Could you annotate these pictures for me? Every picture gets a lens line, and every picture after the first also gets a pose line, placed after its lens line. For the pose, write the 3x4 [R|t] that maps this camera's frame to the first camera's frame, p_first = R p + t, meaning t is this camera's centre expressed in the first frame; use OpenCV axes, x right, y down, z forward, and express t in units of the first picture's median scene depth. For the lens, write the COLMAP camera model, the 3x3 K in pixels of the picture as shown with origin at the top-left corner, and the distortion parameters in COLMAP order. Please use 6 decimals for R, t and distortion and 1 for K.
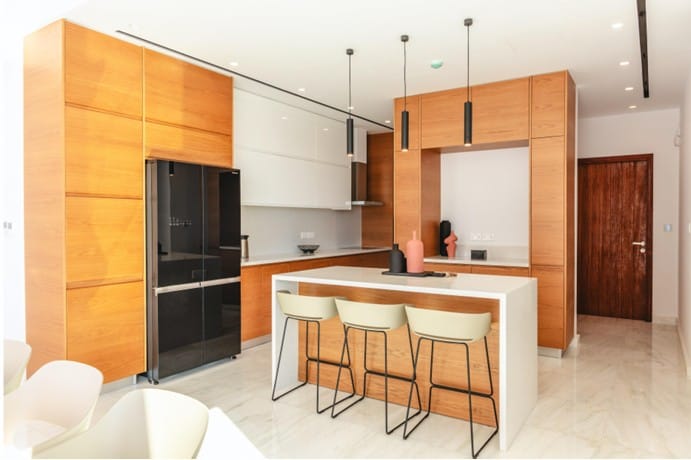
lens RADIAL K [[451.3, 0, 345.5], [0, 451.3, 230.0], [0, 0, 1]] dist [-0.000847, -0.000754]
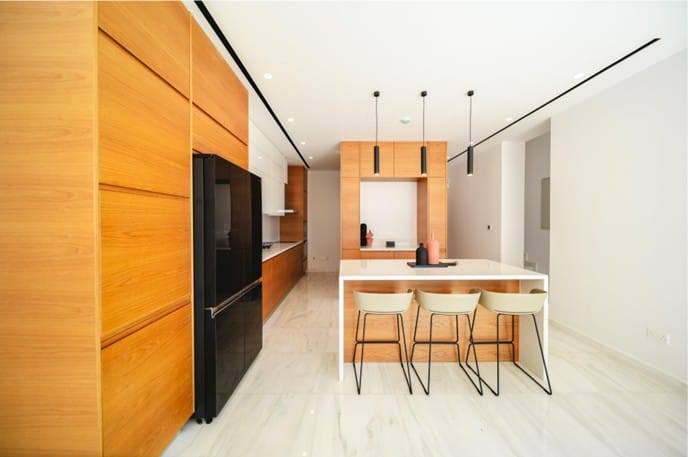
lens RADIAL K [[239.3, 0, 341.3], [0, 239.3, 224.6], [0, 0, 1]] dist [-0.000388, -0.000136]
pose [[0.835352, -0.005850, 0.549684, -0.385167], [0.009143, 0.999953, -0.003253, -0.018836], [-0.549639, 0.007743, 0.835367, 0.414352]]
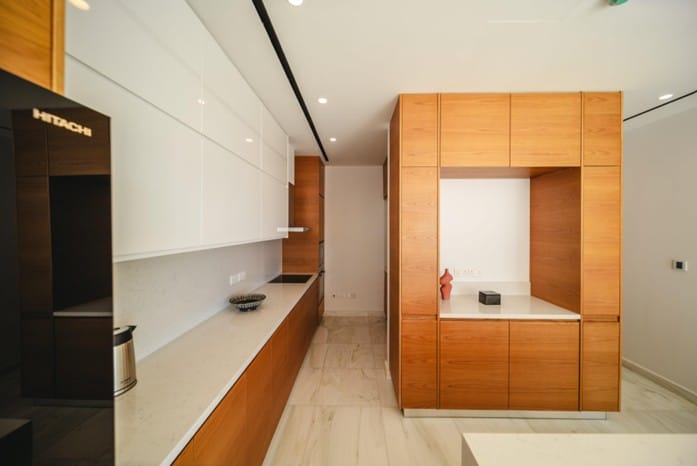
lens RADIAL K [[242.4, 0, 345.7], [0, 242.4, 229.0], [0, 0, 1]] dist [-0.000388, -0.000136]
pose [[0.850411, -0.002641, 0.526113, -0.202659], [0.007498, 0.999947, -0.007099, -0.087052], [-0.526066, 0.009982, 0.850385, 0.858350]]
